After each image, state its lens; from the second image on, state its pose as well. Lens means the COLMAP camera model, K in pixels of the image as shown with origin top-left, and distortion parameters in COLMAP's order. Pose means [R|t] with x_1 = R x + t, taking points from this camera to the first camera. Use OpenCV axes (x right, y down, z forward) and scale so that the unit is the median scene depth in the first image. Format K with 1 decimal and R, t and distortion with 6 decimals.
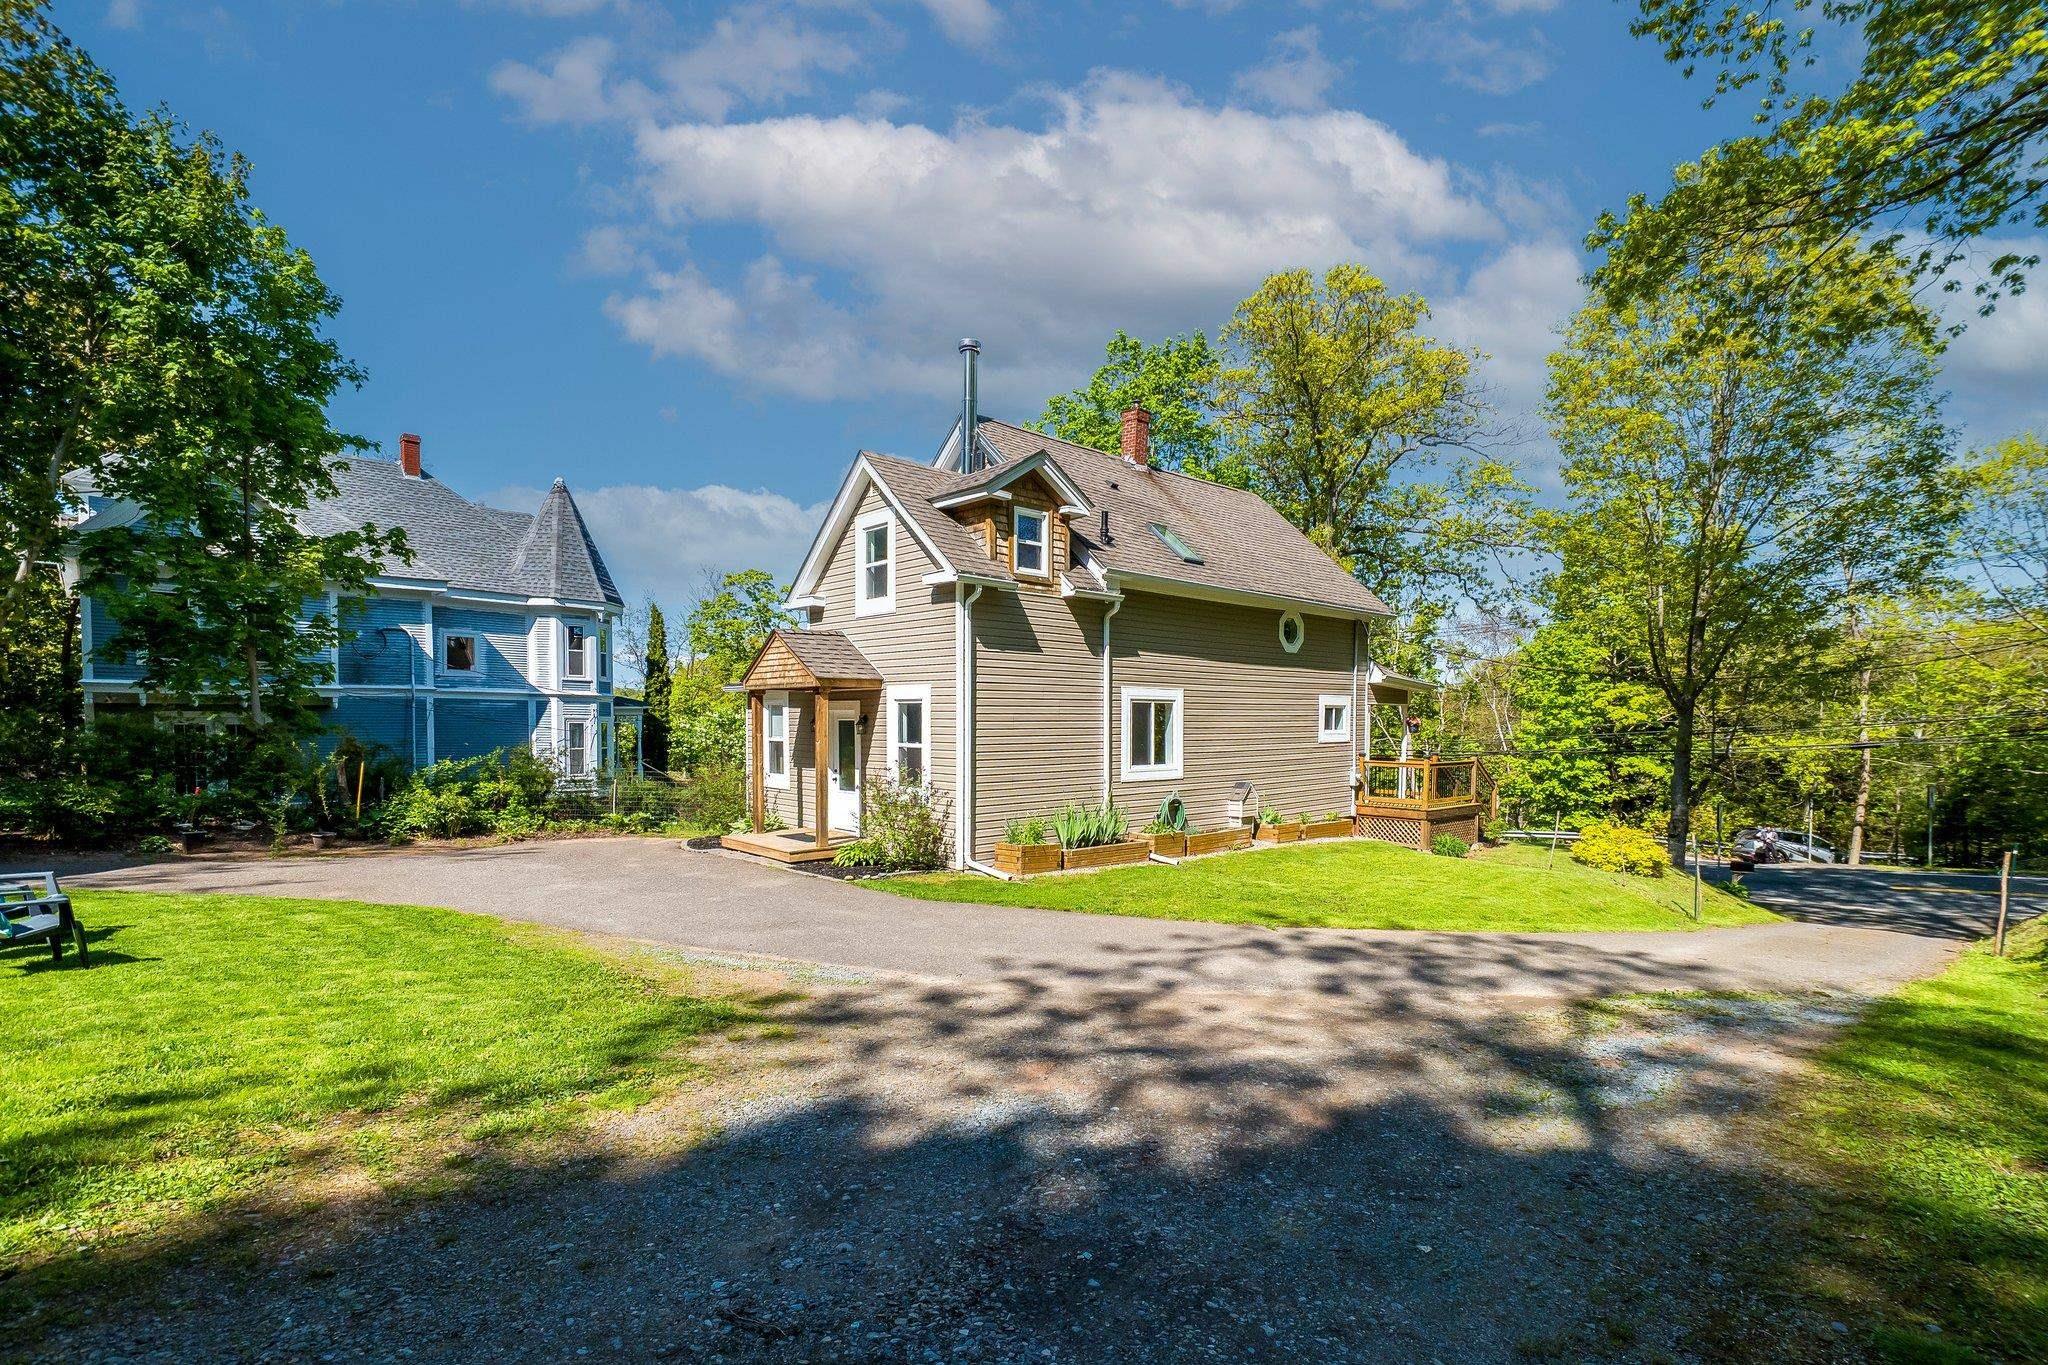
lens RADIAL K [[905.4, 0, 1018.9], [0, 905.4, 742.6], [0, 0, 1]] dist [0.000175, -0.000059]
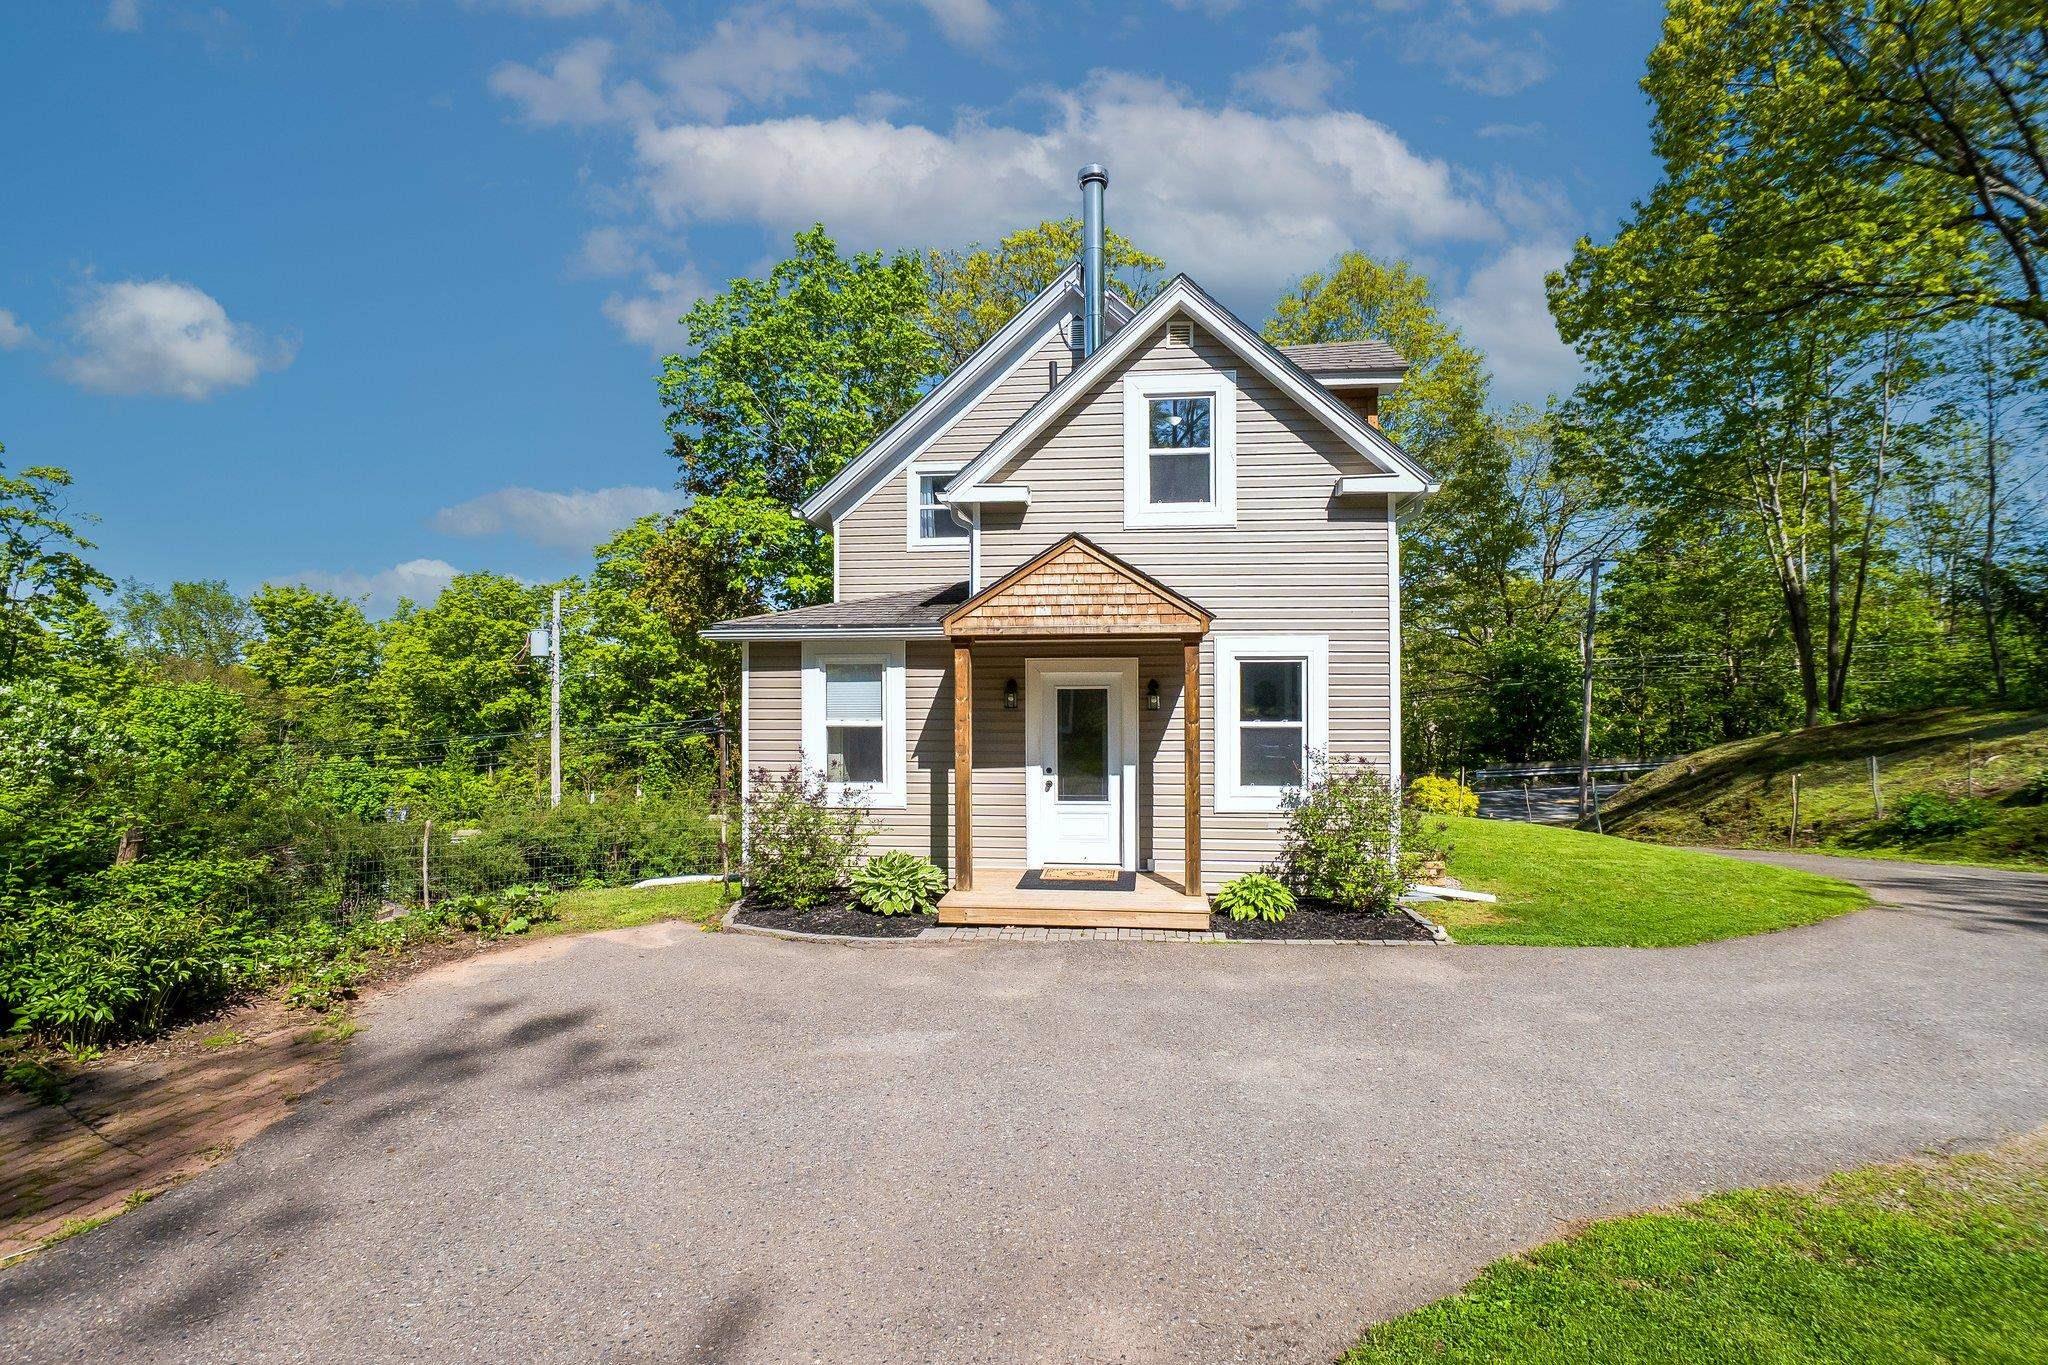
lens RADIAL K [[906.1, 0, 1024.0], [0, 906.1, 682.5], [0, 0, 1]] dist [-0.001198, -0.000411]
pose [[0.750834, 0.010224, 0.660412, -0.608580], [0.021127, 0.998997, -0.039485, -0.004977], [-0.660153, 0.043599, 0.749865, 0.530595]]
